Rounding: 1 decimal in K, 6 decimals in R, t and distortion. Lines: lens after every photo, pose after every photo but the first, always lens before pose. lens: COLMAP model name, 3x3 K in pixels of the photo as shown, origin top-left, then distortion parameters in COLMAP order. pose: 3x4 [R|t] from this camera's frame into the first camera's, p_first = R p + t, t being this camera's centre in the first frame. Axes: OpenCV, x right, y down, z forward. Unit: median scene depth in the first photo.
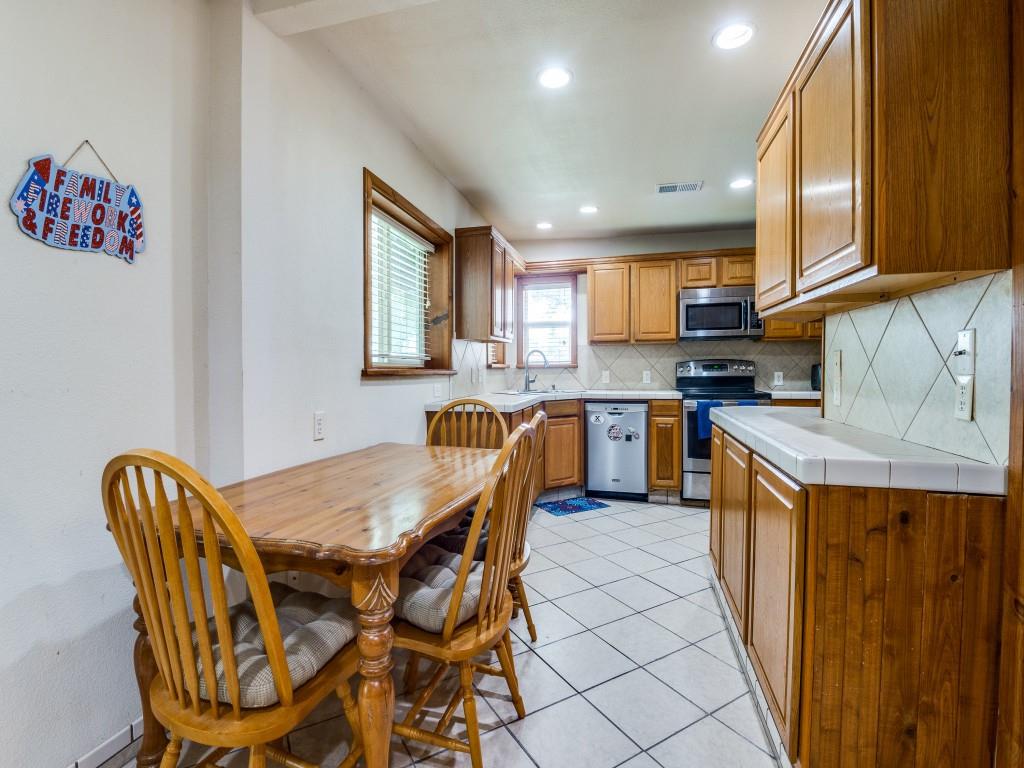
lens RADIAL K [[470.0, 0, 512.1], [0, 470.0, 382.7], [0, 0, 1]] dist [-0.024504, -0.002169]
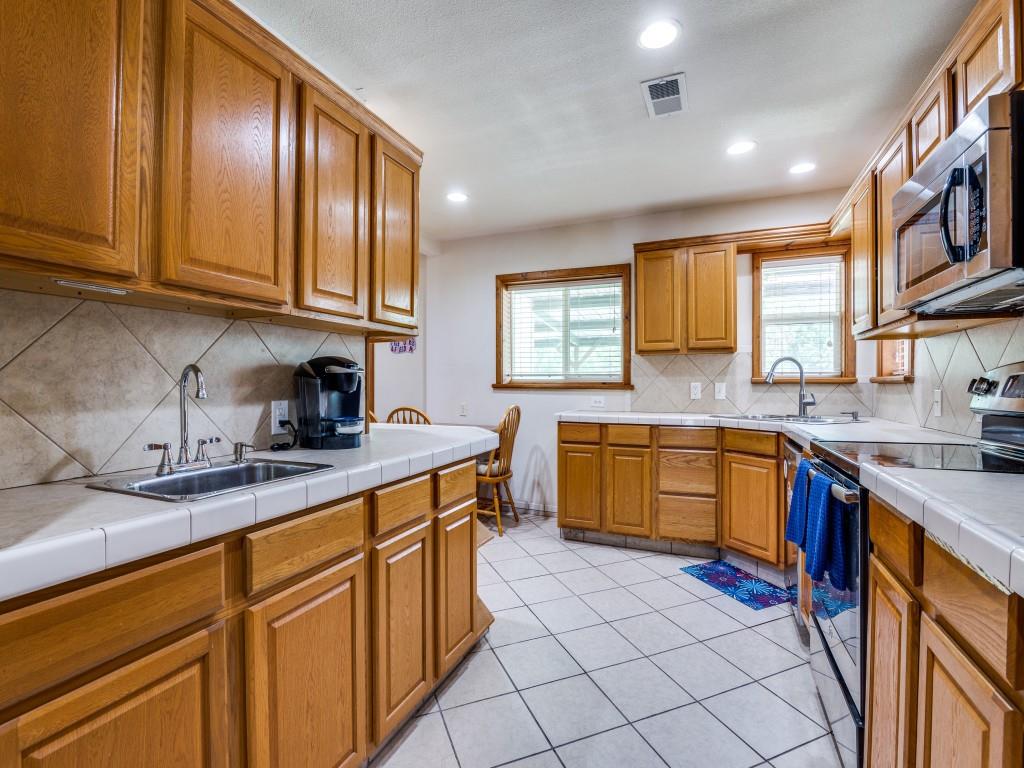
lens RADIAL K [[470.0, 0, 510.5], [0, 470.0, 383.0], [0, 0, 1]] dist [-0.024504, -0.002169]
pose [[-0.164427, 0.002325, -0.986387, 1.019396], [-0.030121, 0.999519, 0.007377, -0.031953], [0.985929, 0.030924, -0.164278, 0.920157]]
